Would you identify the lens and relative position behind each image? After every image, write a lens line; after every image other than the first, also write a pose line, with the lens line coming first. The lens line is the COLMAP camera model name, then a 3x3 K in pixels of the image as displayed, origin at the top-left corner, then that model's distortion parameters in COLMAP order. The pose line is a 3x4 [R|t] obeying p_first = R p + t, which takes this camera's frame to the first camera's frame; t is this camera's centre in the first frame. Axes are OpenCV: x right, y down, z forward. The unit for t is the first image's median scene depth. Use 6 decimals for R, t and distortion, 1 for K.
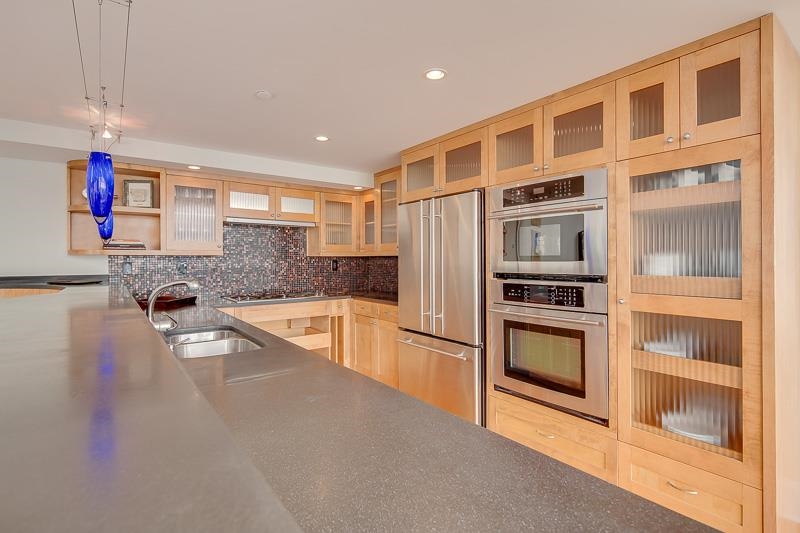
lens RADIAL K [[389.0, 0, 400.4], [0, 389.0, 258.4], [0, 0, 1]] dist [0.001899, 0.000259]
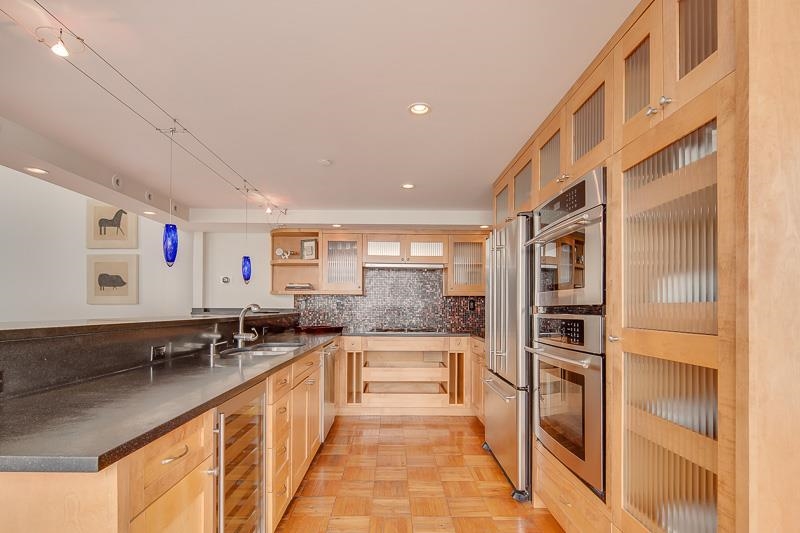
lens RADIAL K [[389.5, 0, 399.0], [0, 389.5, 304.7], [0, 0, 1]] dist [0.000605, -0.000425]
pose [[0.808729, 0.004347, -0.588166, 0.379683], [-0.007029, 0.999973, -0.002274, 0.027553], [0.588140, 0.005973, 0.808737, 0.080324]]
